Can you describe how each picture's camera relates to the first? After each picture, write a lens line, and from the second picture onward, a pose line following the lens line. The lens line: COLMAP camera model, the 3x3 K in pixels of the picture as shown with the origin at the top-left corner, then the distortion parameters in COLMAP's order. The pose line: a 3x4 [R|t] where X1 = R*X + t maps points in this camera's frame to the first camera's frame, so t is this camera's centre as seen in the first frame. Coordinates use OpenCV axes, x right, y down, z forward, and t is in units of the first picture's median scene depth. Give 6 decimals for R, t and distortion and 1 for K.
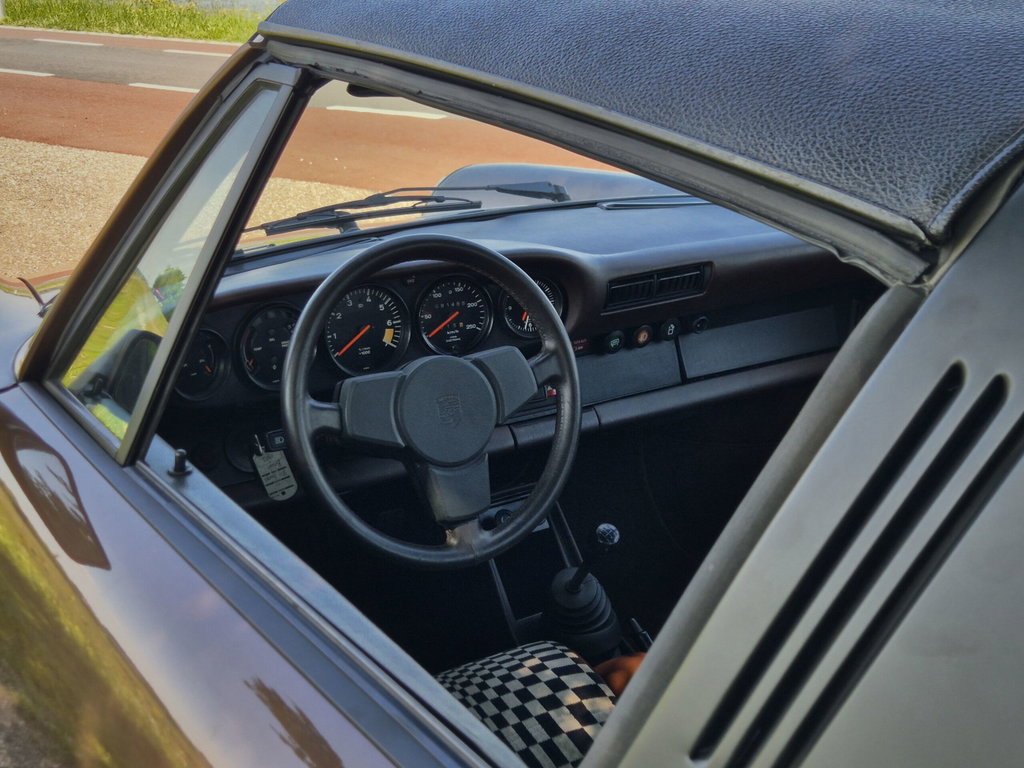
lens RADIAL K [[674.5, 0, 510.7], [0, 674.5, 396.8], [0, 0, 1]] dist [-0.001286, -0.005851]
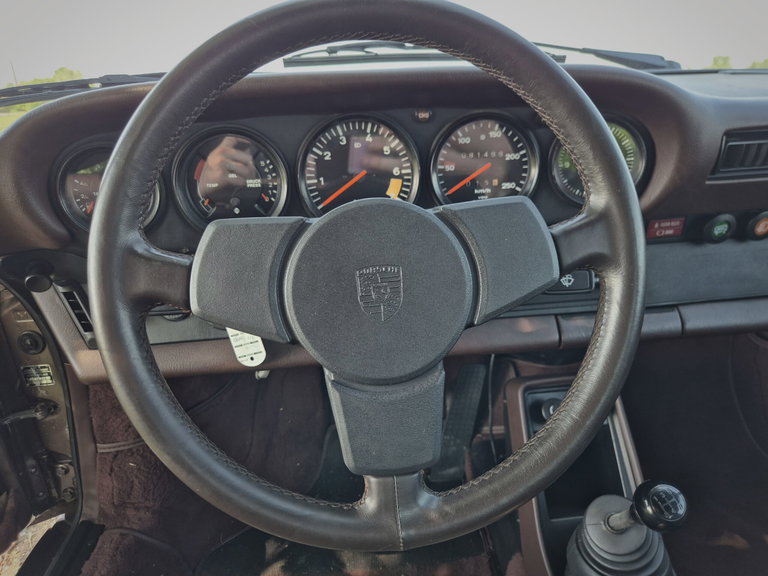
lens RADIAL K [[505.9, 0, 383.1], [0, 505.9, 297.6], [0, 0, 1]] dist [-0.001286, -0.005851]
pose [[0.904940, 0.132215, -0.404478, 0.066188], [-0.110643, 0.990922, 0.076367, -0.004911], [0.410903, -0.024354, 0.911354, 0.425395]]
